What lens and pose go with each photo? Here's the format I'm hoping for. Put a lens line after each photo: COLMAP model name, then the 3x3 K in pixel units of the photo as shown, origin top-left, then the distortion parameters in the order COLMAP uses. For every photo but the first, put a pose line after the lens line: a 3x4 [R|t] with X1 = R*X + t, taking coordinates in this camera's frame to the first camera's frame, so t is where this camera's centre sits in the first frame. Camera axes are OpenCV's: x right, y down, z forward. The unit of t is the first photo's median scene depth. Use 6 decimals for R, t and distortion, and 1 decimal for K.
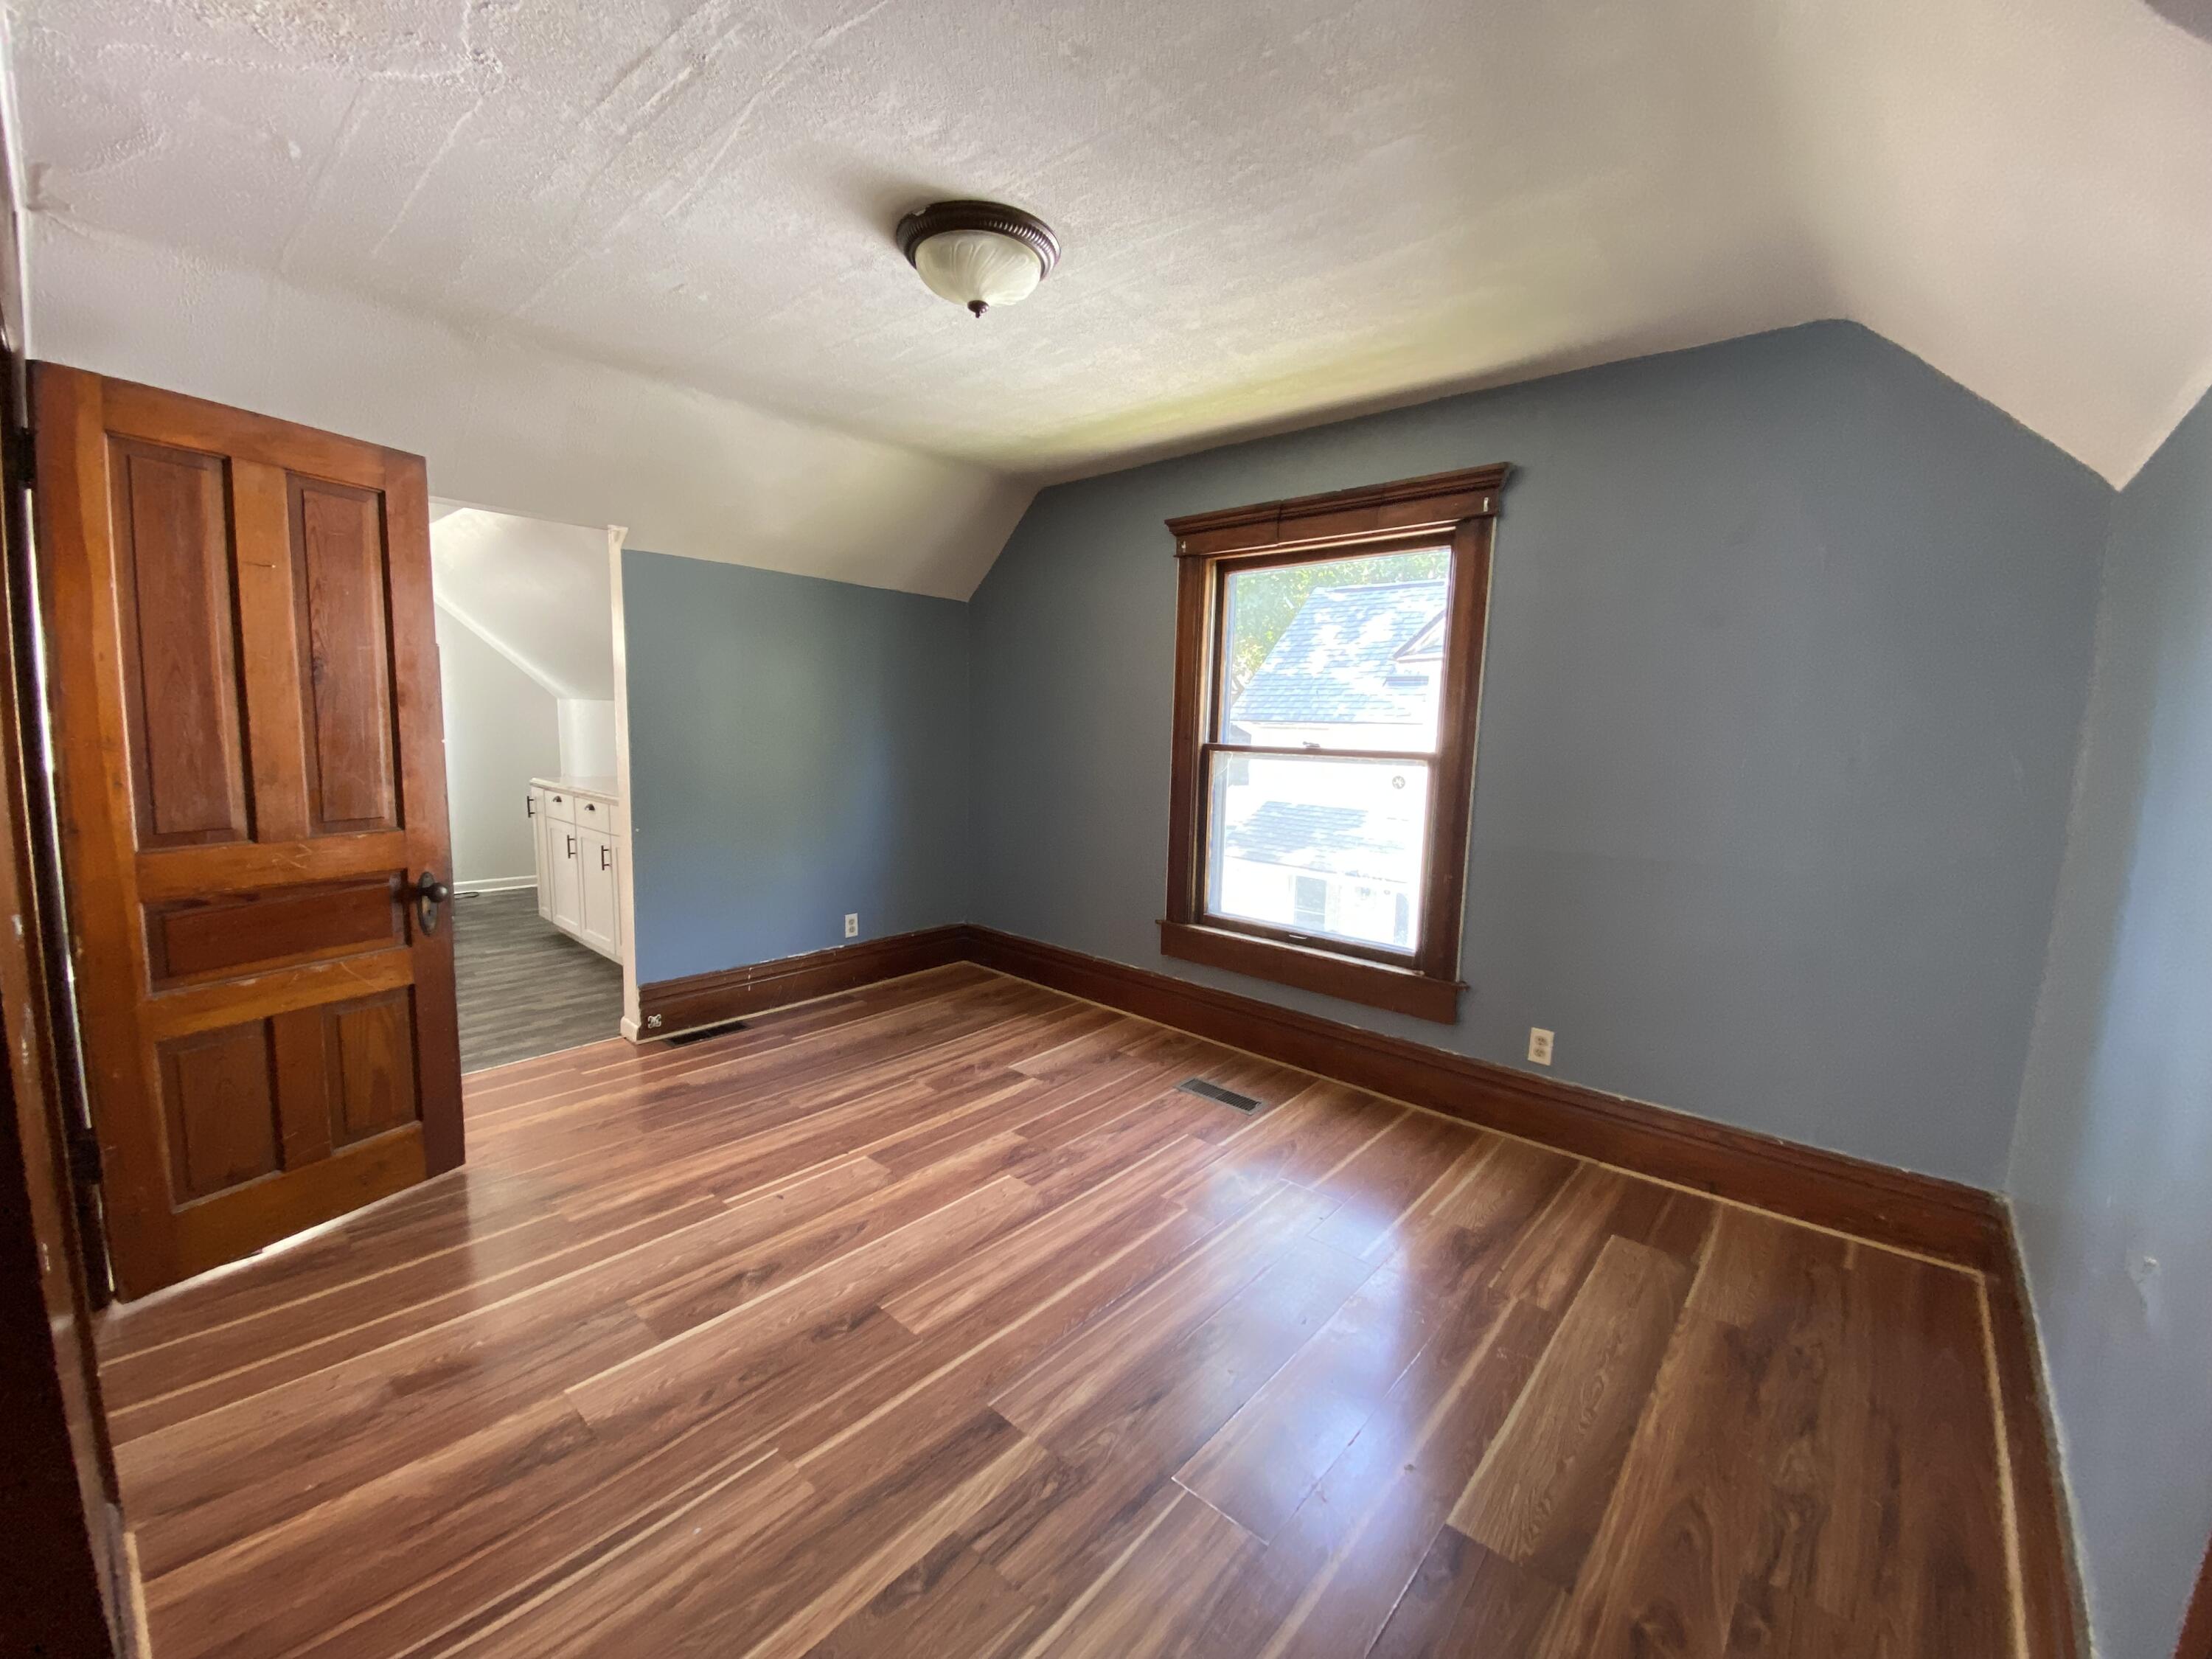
lens RADIAL K [[893.2, 0, 1098.5], [0, 893.2, 835.5], [0, 0, 1]] dist [0.024075, -0.020009]
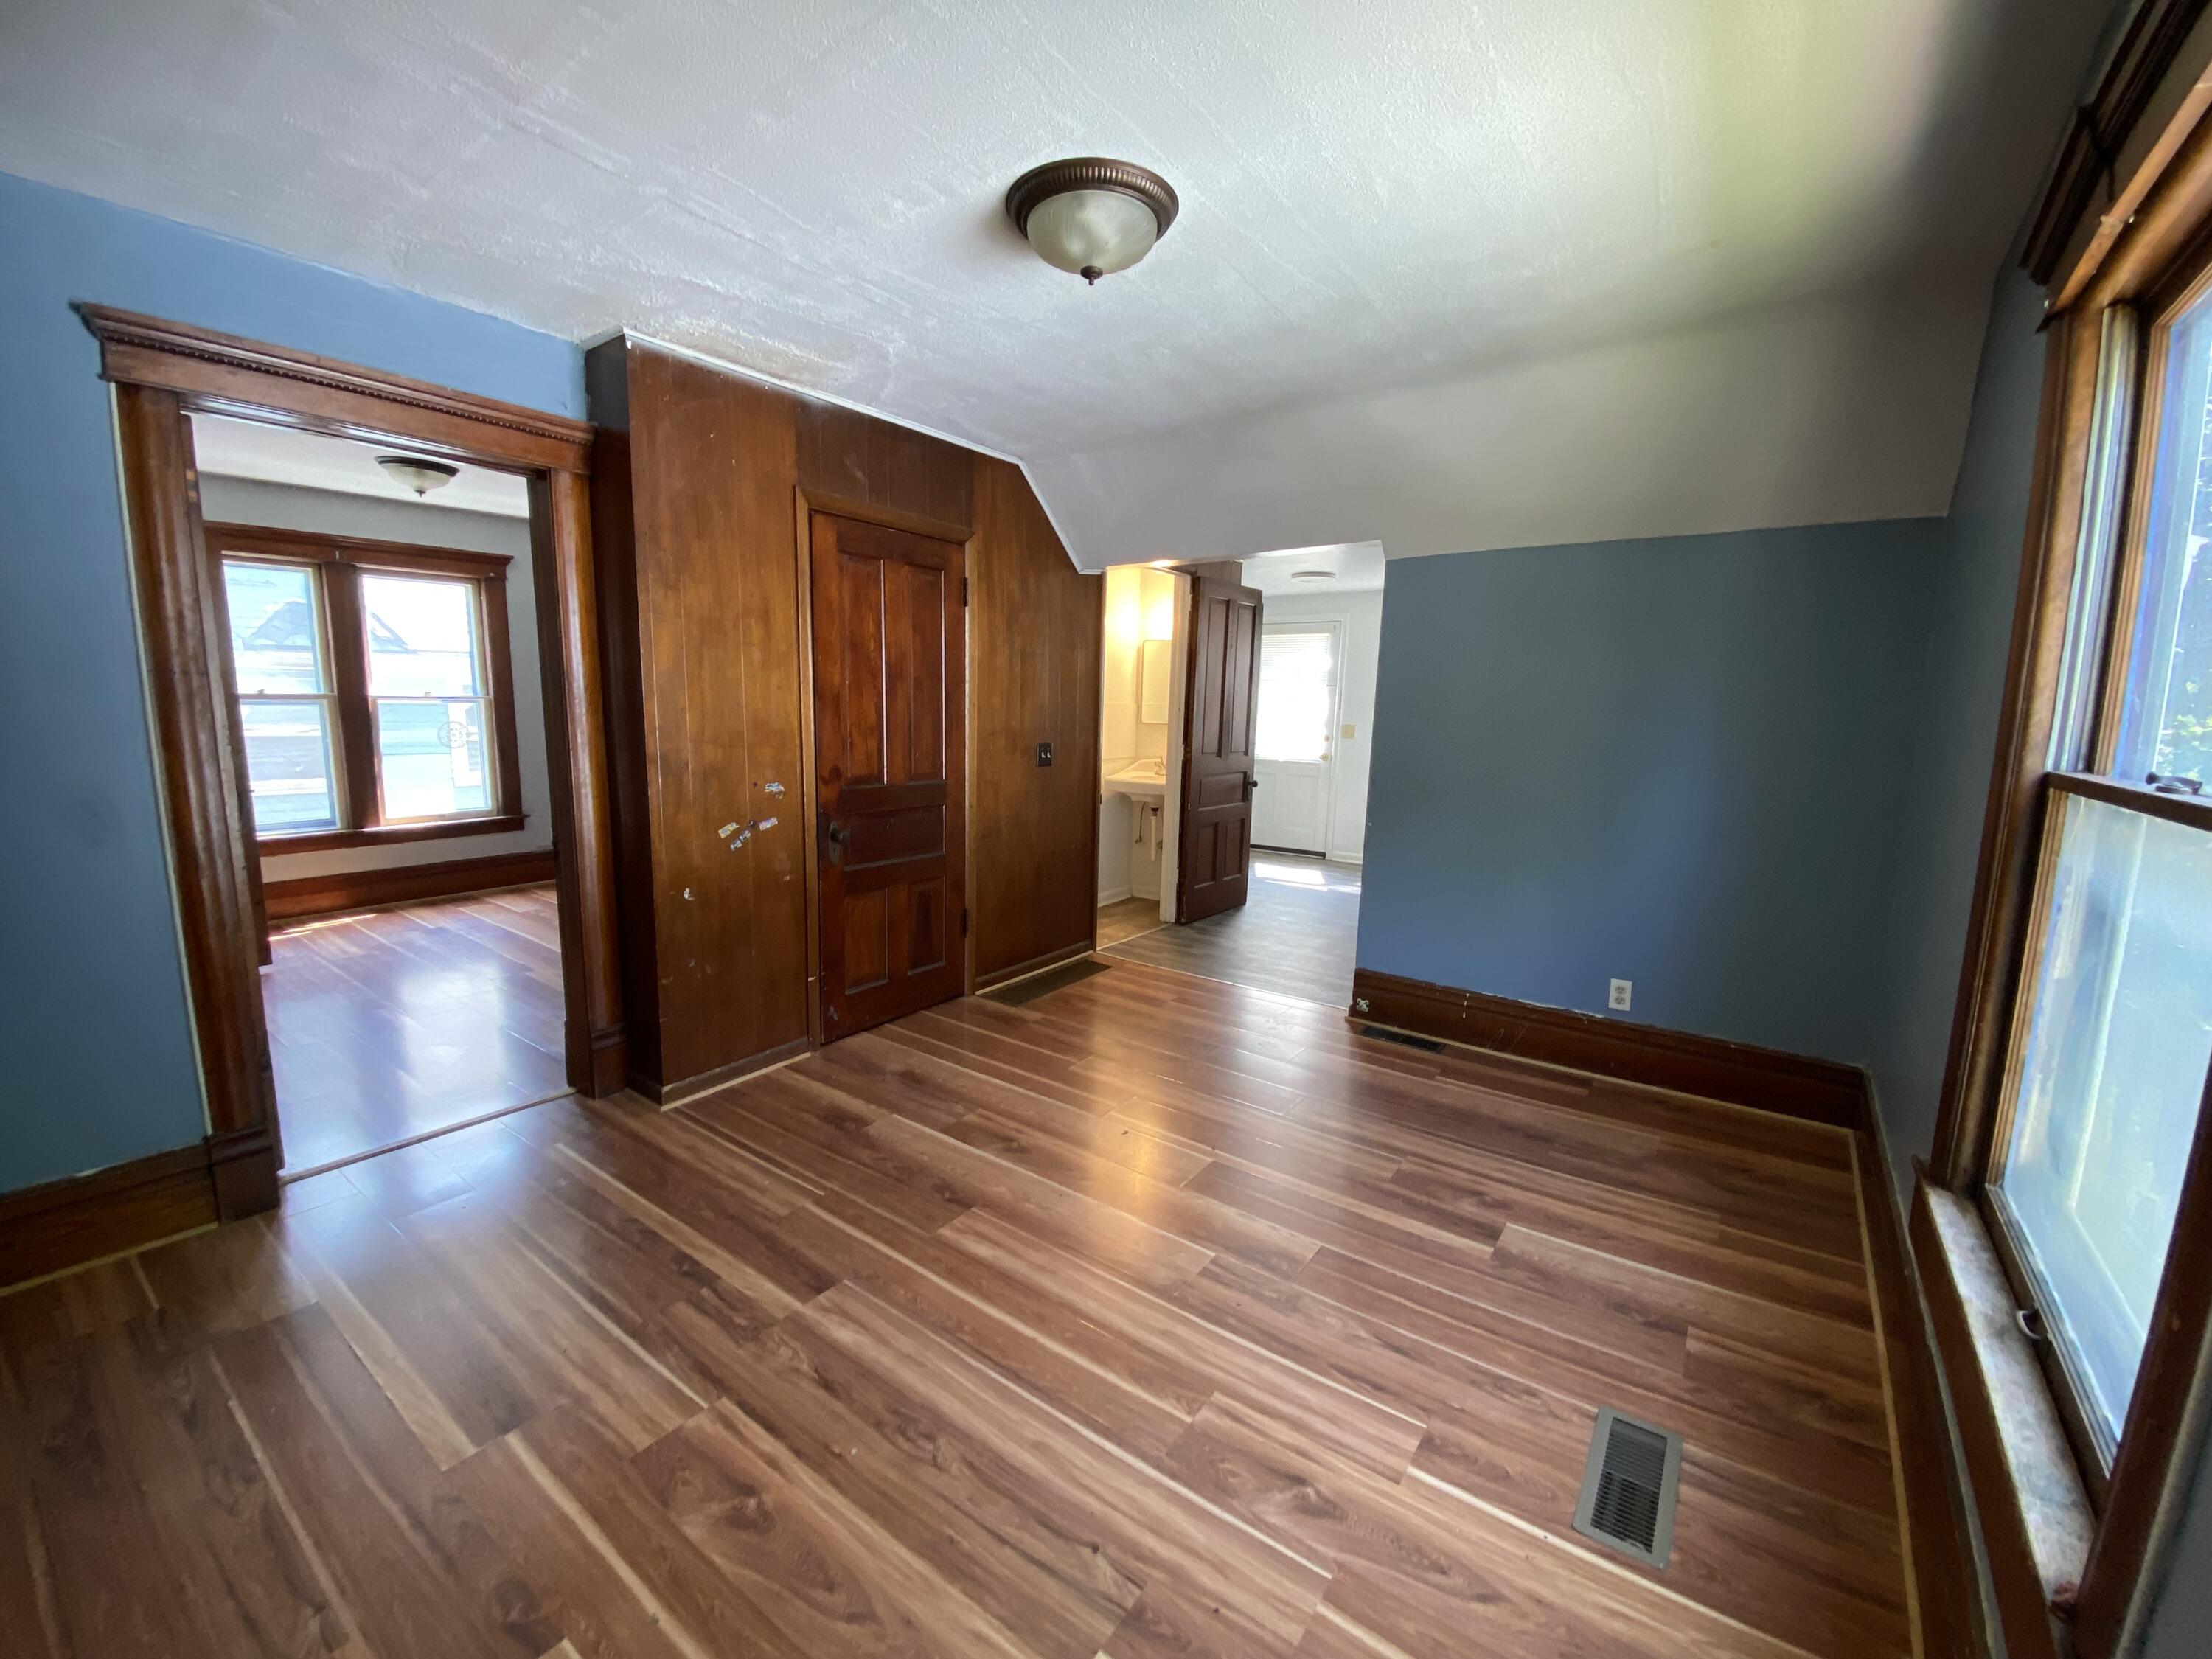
lens RADIAL K [[893.2, 0, 1098.5], [0, 893.2, 835.5], [0, 0, 1]] dist [0.024075, -0.020009]
pose [[0.099514, 0.131240, -0.986343, 0.540202], [-0.148406, 0.982134, 0.115707, -0.072644], [0.983907, 0.134865, 0.117213, 0.594139]]
